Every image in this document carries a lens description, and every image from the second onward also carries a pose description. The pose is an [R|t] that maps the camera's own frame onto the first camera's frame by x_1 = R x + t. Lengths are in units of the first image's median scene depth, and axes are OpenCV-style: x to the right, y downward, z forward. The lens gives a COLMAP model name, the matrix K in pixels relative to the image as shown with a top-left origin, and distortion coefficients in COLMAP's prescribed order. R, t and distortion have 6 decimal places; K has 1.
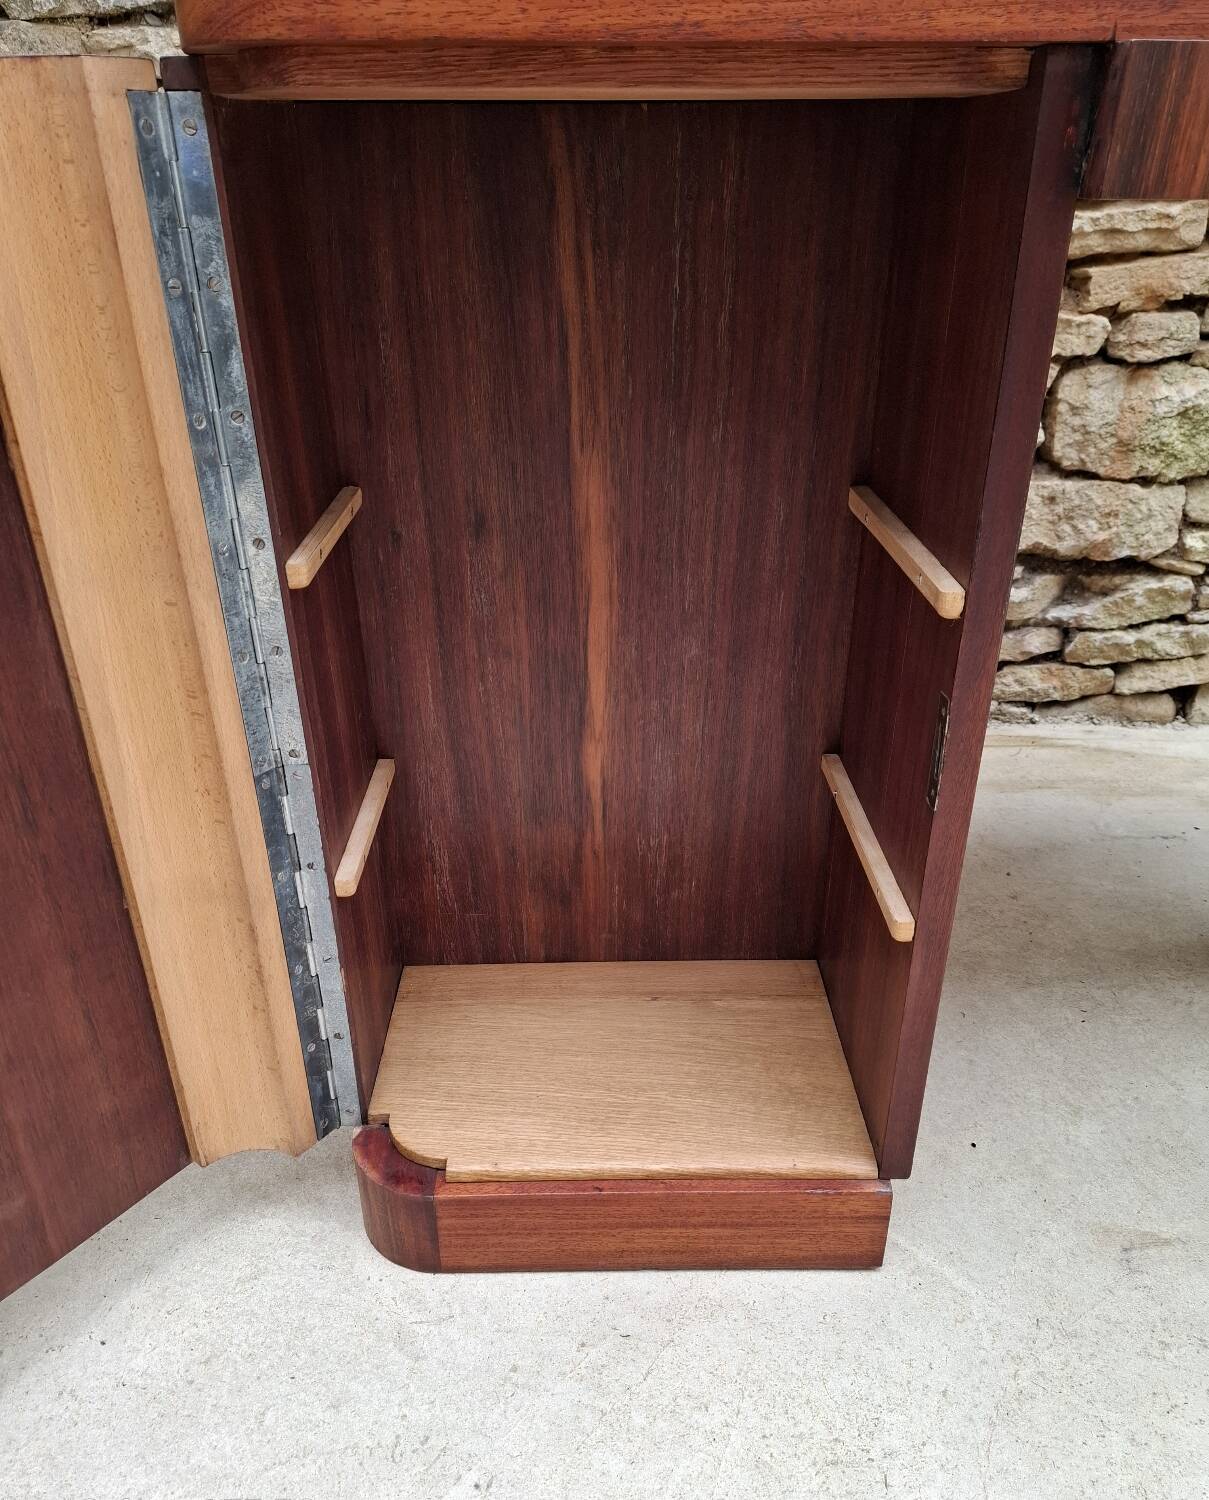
lens RADIAL K [[1134.9, 0, 597.5], [0, 1134.9, 795.0], [0, 0, 1]] dist [0.017485, -0.028251]
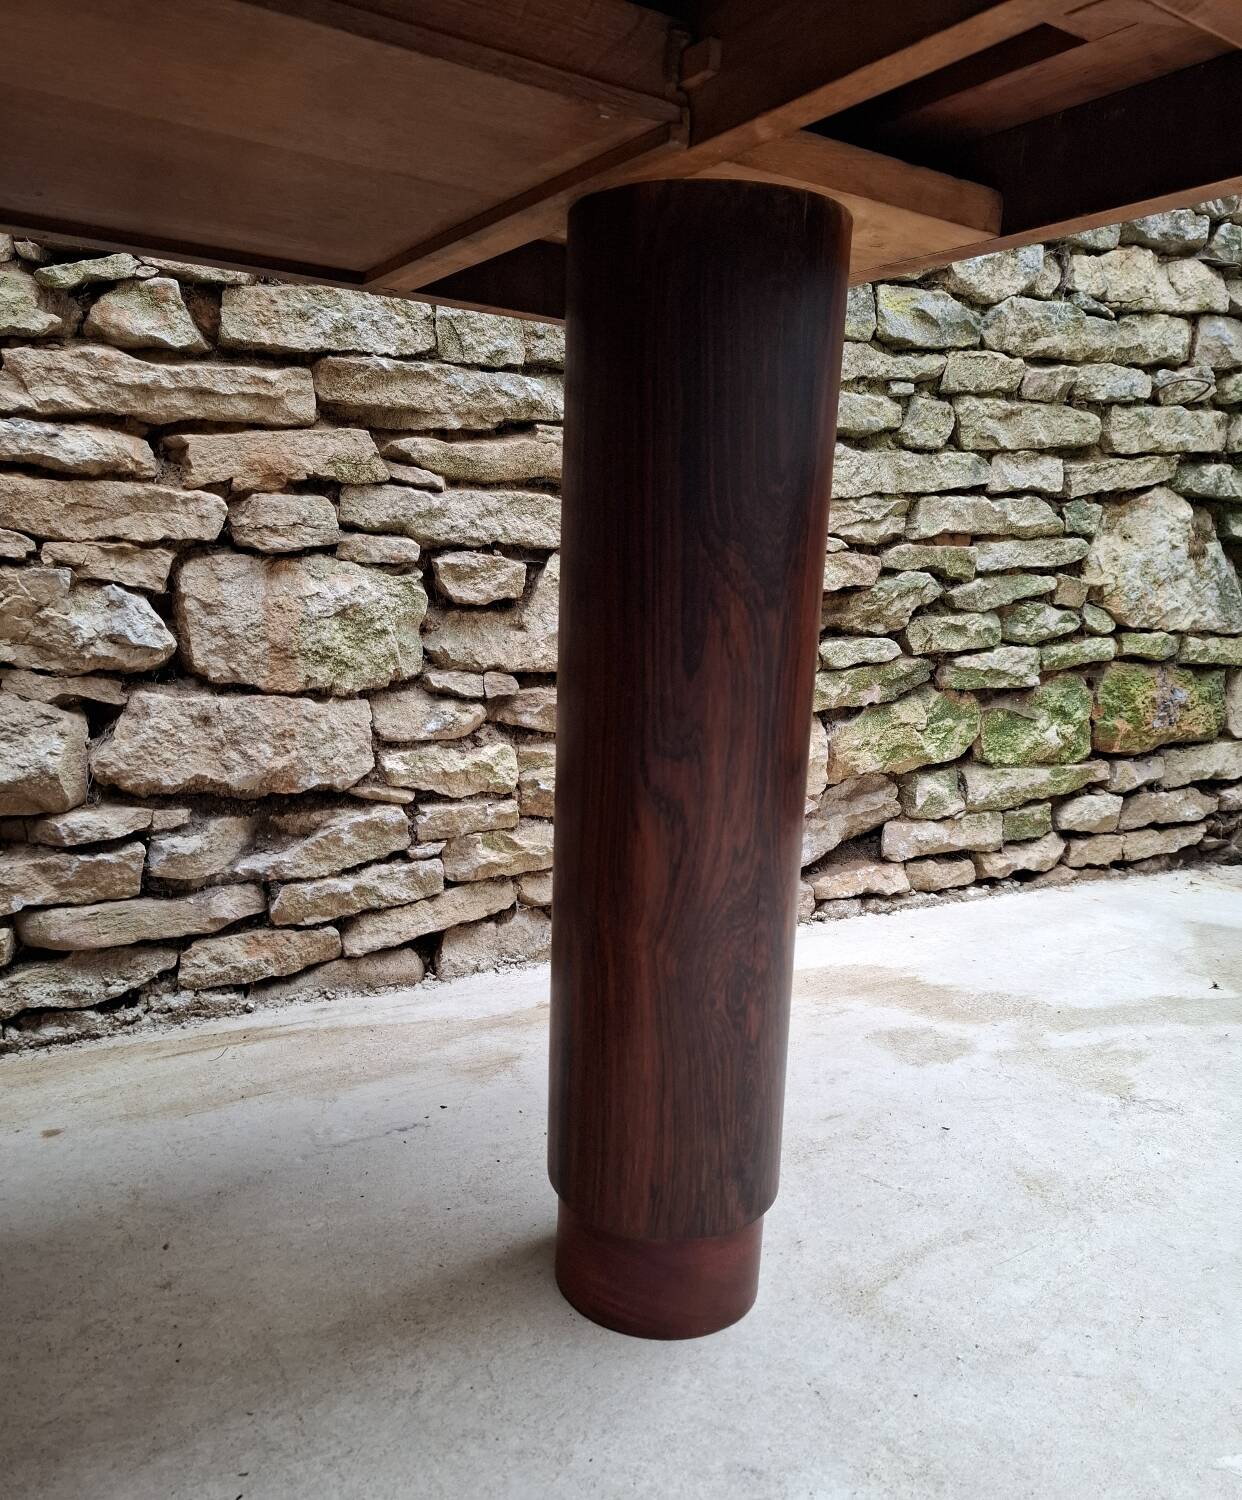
lens RADIAL K [[1137.7, 0, 622.9], [0, 1137.7, 829.8], [0, 0, 1]] dist [0.073078, -0.087886]
pose [[0.846886, -0.087979, 0.524445, 0.241167], [0.219124, 0.956334, -0.193415, 0.027442], [-0.484529, 0.278719, 0.829185, 0.251620]]
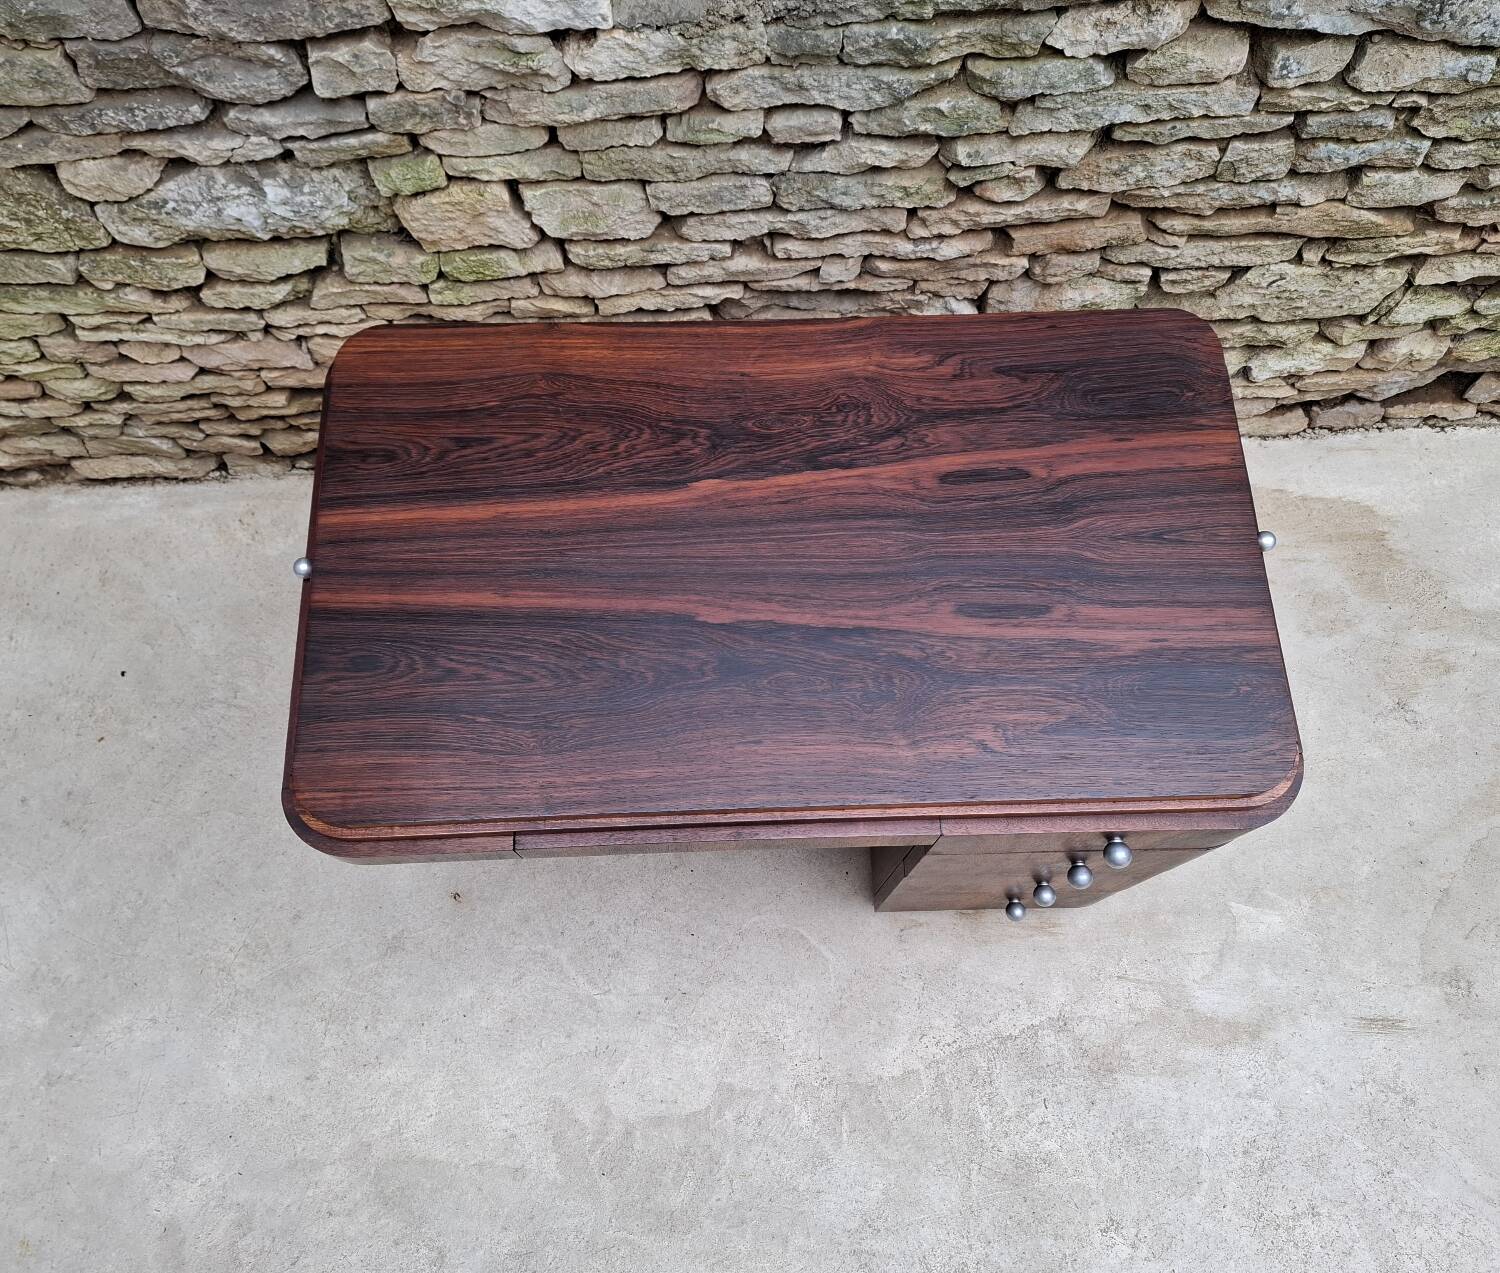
lens RADIAL K [[1168.2, 0, 775.8], [0, 1168.2, 644.8], [0, 0, 1]] dist [0.061525, -0.064150]
pose [[0.996673, -0.068831, 0.043641, 0.090305], [0.022843, 0.749934, 0.661118, -0.963550], [-0.078233, -0.657922, 0.749012, -0.219857]]
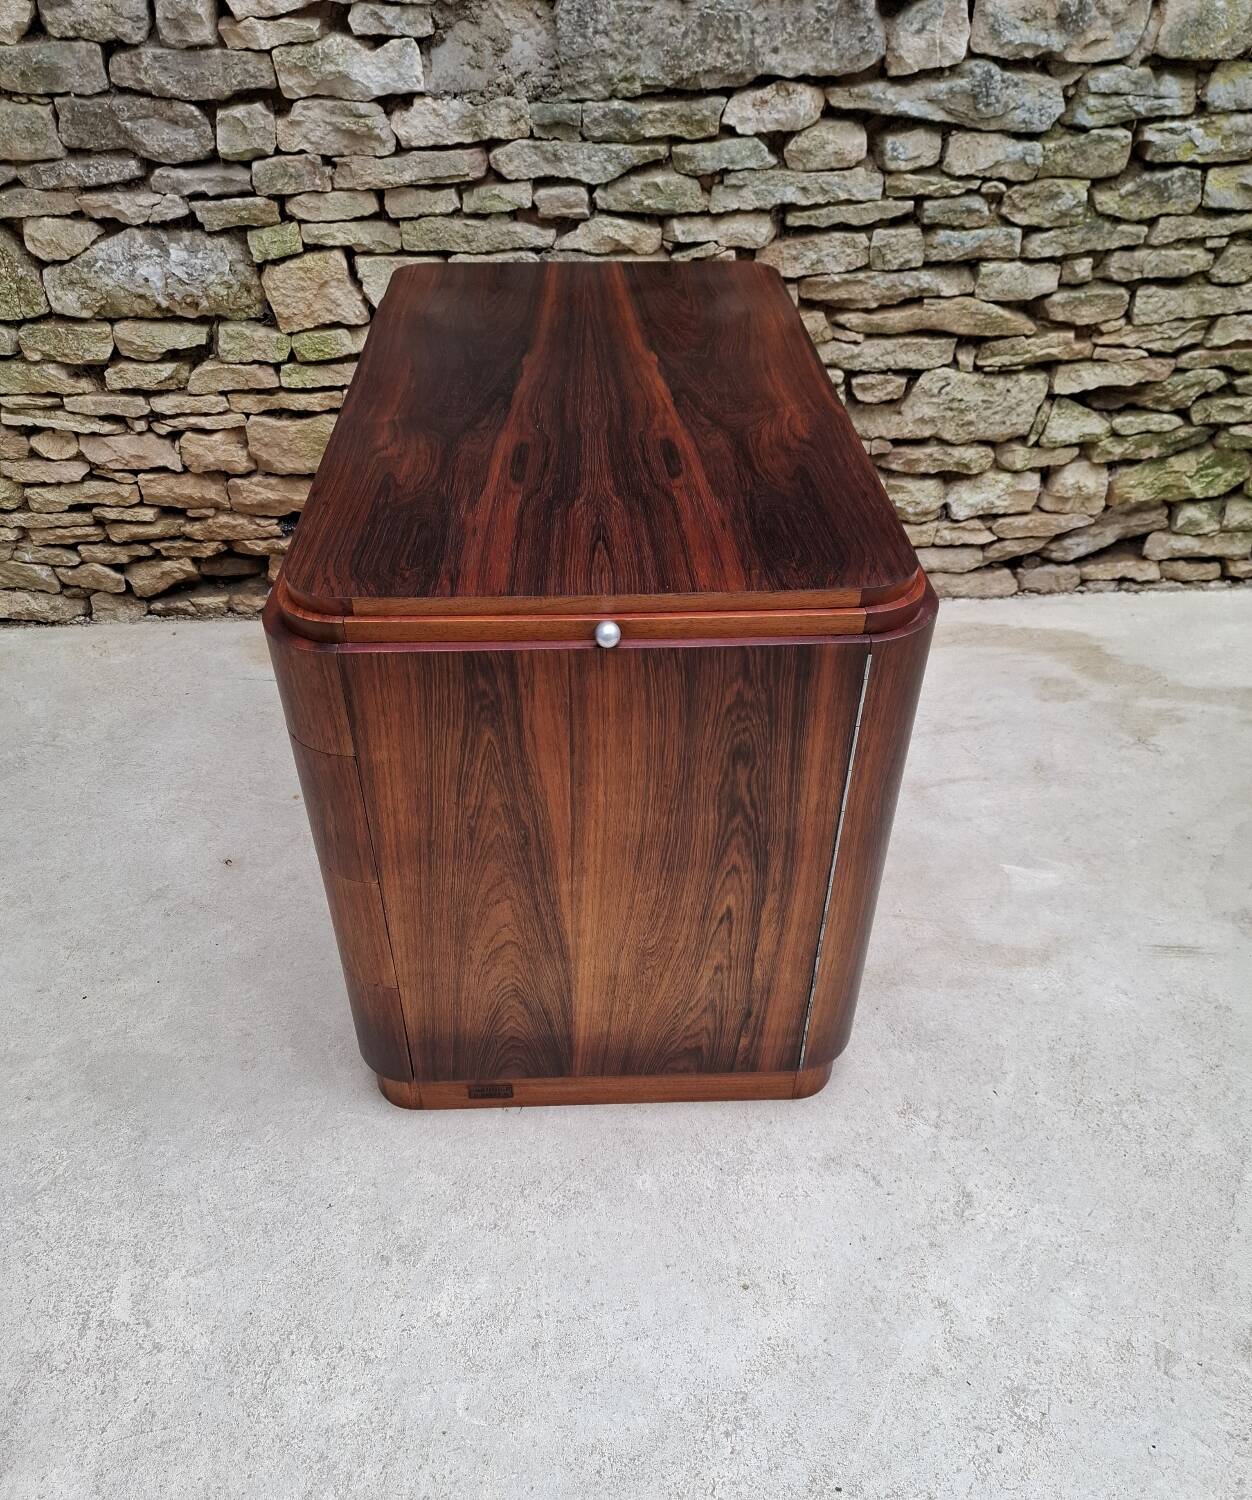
lens RADIAL K [[1146.5, 0, 617.2], [0, 1146.5, 818.4], [0, 0, 1]] dist [0.063104, -0.069786]
pose [[0.996791, -0.052478, 0.060442, 0.136470], [0.039504, 0.979254, 0.198750, -0.111998], [-0.069618, -0.195725, 0.978185, -0.721918]]
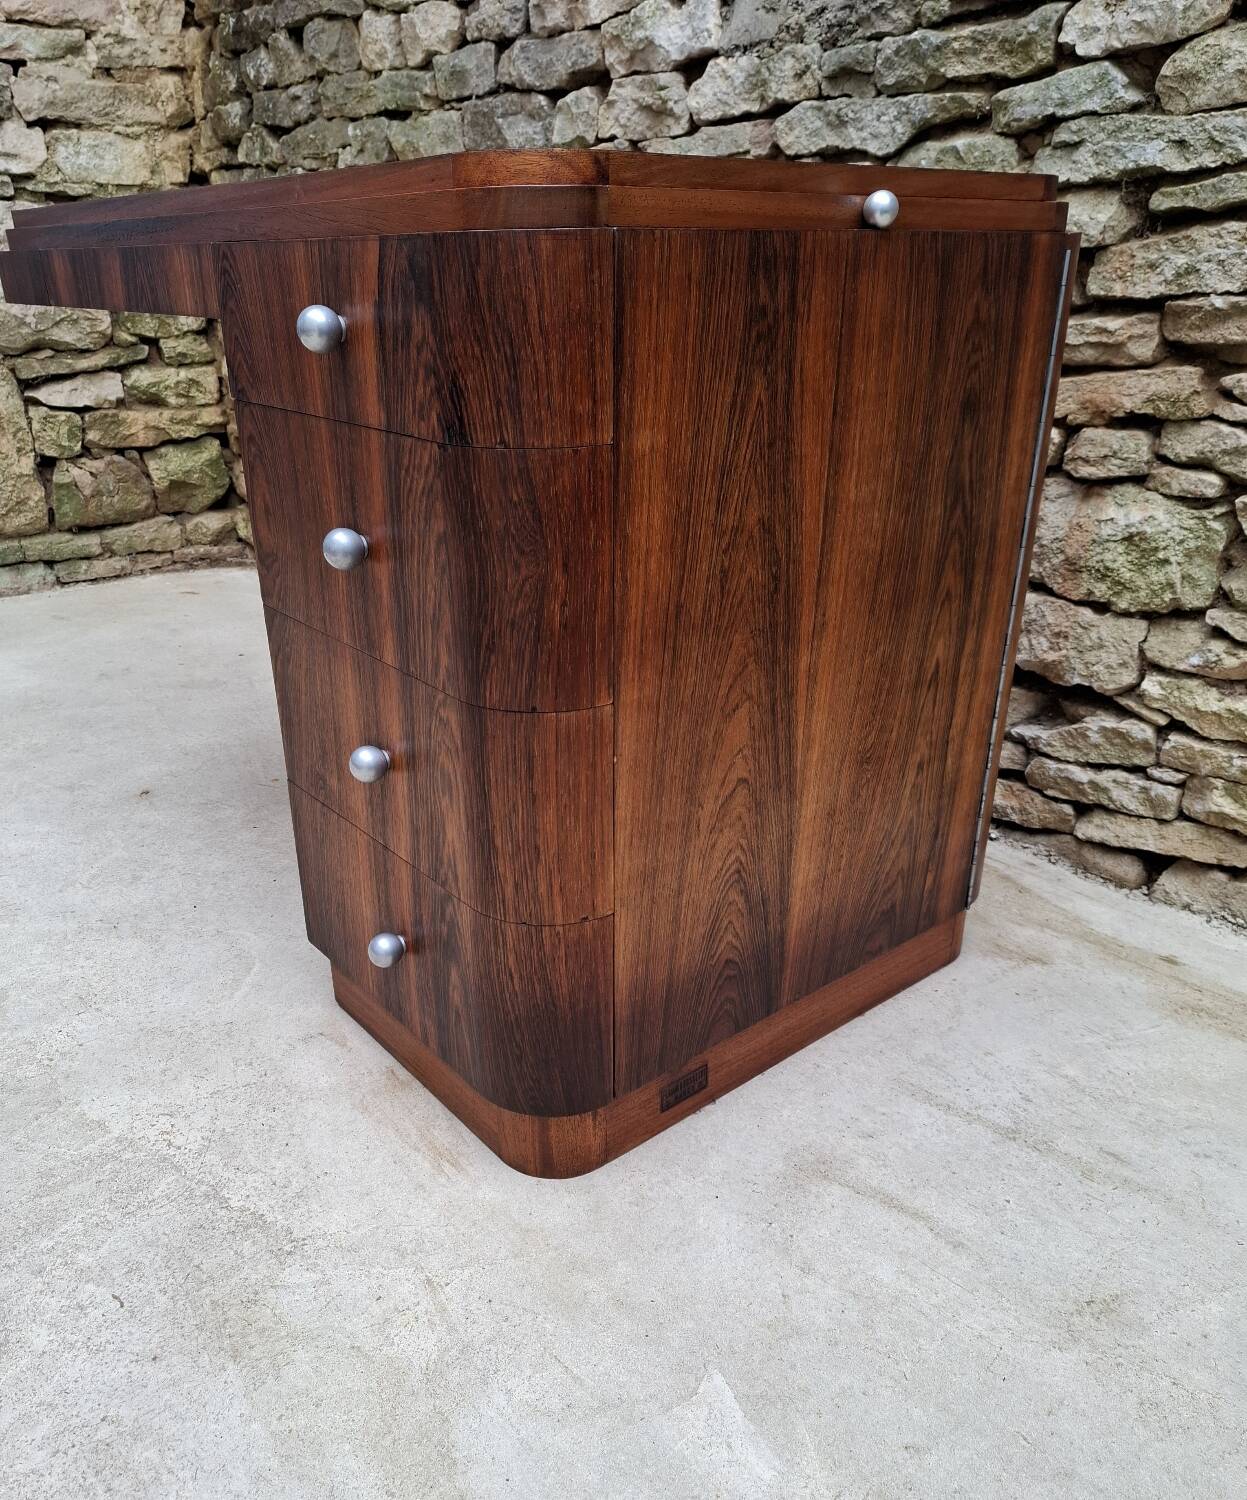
lens RADIAL K [[1146.5, 0, 616.6], [0, 1146.5, 812.6], [0, 0, 1]] dist [0.063104, -0.069786]
pose [[0.673484, 0.306784, -0.672535, 0.967408], [-0.346637, 0.934648, 0.079223, -0.060898], [0.652888, 0.179770, 0.735813, 0.079920]]
